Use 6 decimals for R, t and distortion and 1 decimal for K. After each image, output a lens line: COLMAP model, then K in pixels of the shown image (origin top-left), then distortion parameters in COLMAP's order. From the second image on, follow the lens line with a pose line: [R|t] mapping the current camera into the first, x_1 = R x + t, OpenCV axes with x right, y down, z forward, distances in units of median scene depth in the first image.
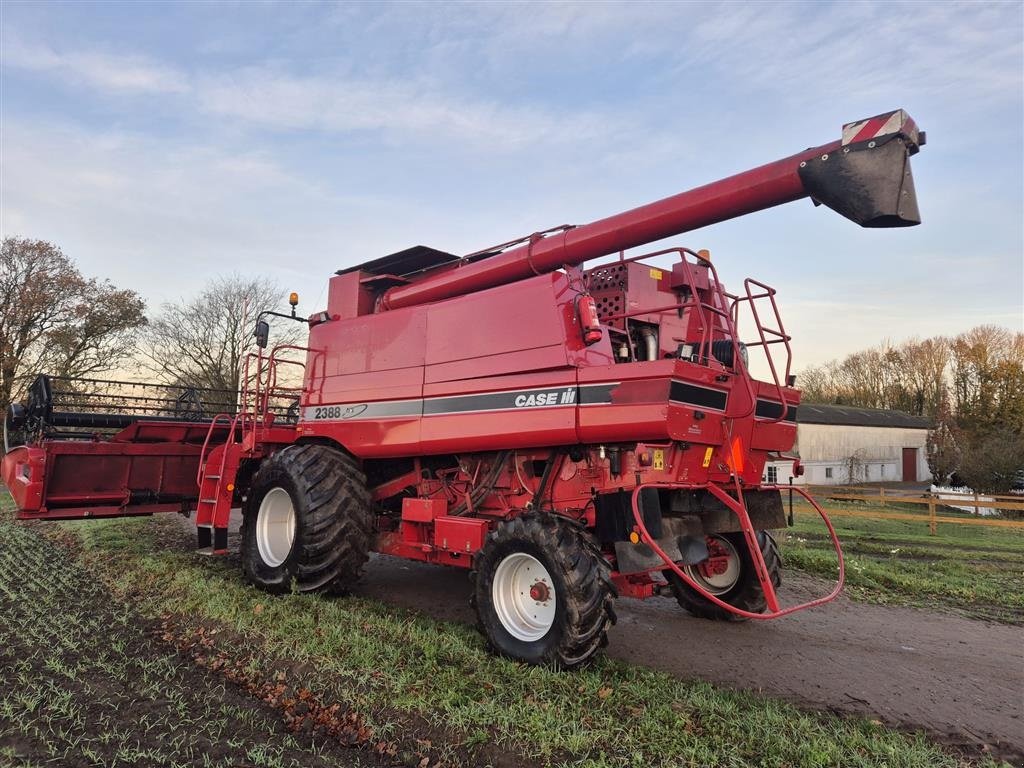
lens RADIAL K [[685.2, 0, 512.4], [0, 685.2, 387.5], [0, 0, 1]] dist [0.071190, -0.045377]
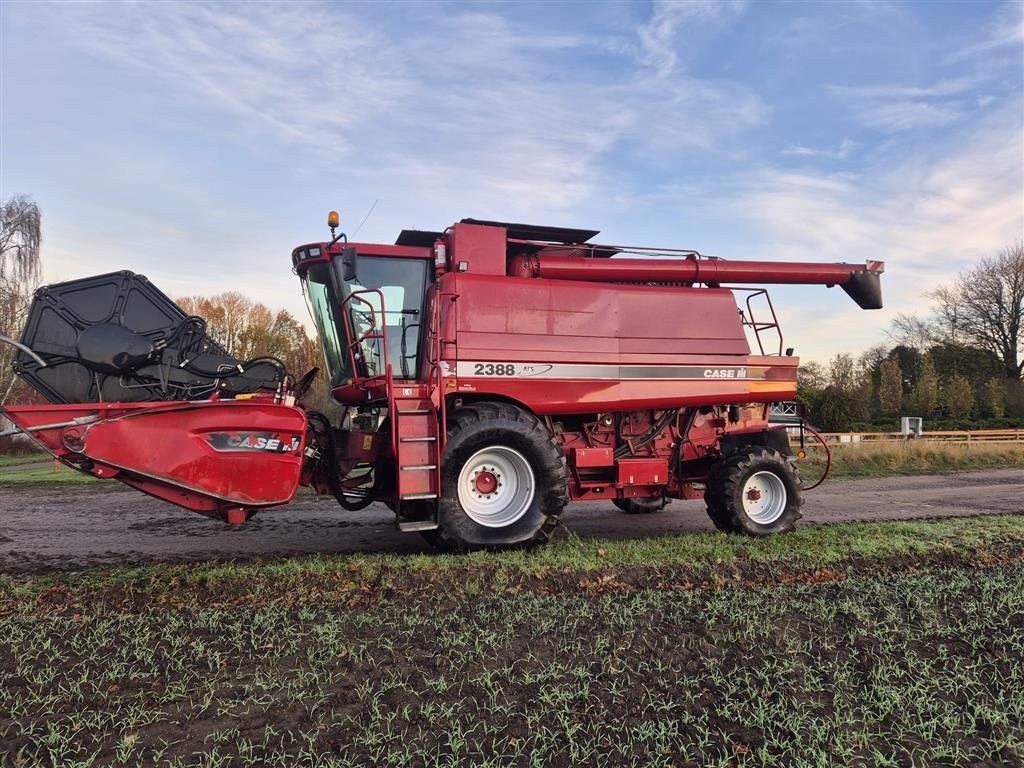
lens RADIAL K [[685.2, 0, 514.4], [0, 685.2, 389.2], [0, 0, 1]] dist [0.071190, -0.045377]
pose [[0.472353, 0.015481, 0.881273, -1.436877], [-0.081686, 0.996312, 0.026281, 0.046802], [-0.877616, -0.084401, 0.471875, 0.652684]]
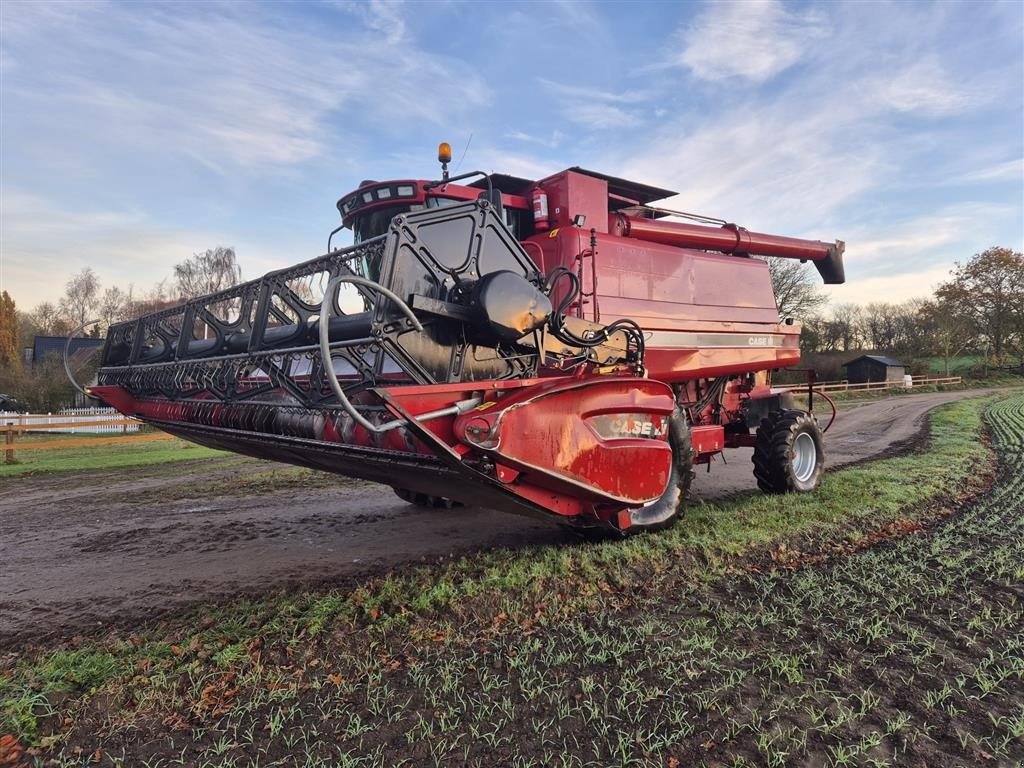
lens RADIAL K [[685.2, 0, 522.0], [0, 685.2, 363.4], [0, 0, 1]] dist [0.071190, -0.045377]
pose [[0.099363, 0.002916, 0.995047, -1.508413], [-0.079532, 0.996820, 0.005020, 0.099002], [-0.991868, -0.079636, 0.099279, 1.314586]]
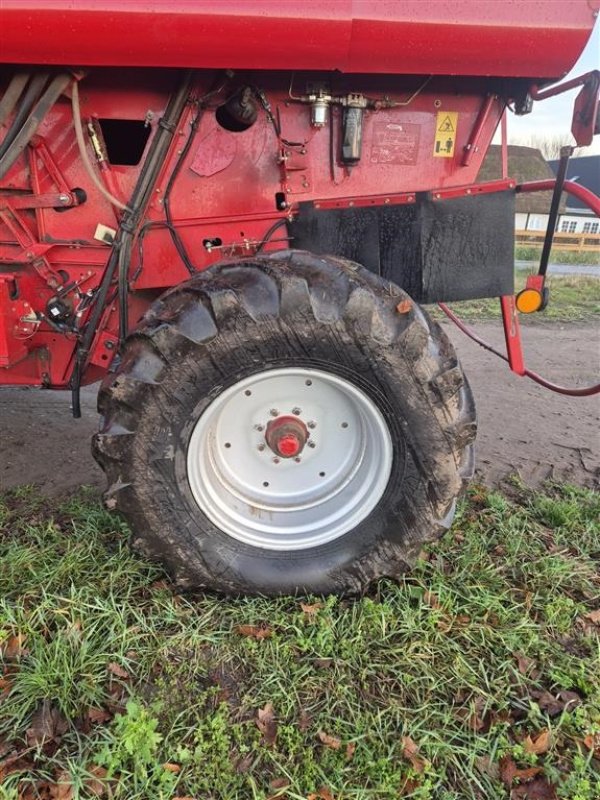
lens RADIAL K [[535.3, 0, 298.7], [0, 535.3, 402.5], [0, 0, 1]] dist [0.071190, -0.045377]
pose [[0.665720, -0.244983, 0.704840, -0.168393], [-0.113114, 0.900525, 0.419833, 0.112794], [-0.737578, -0.359219, 0.571787, 0.699070]]
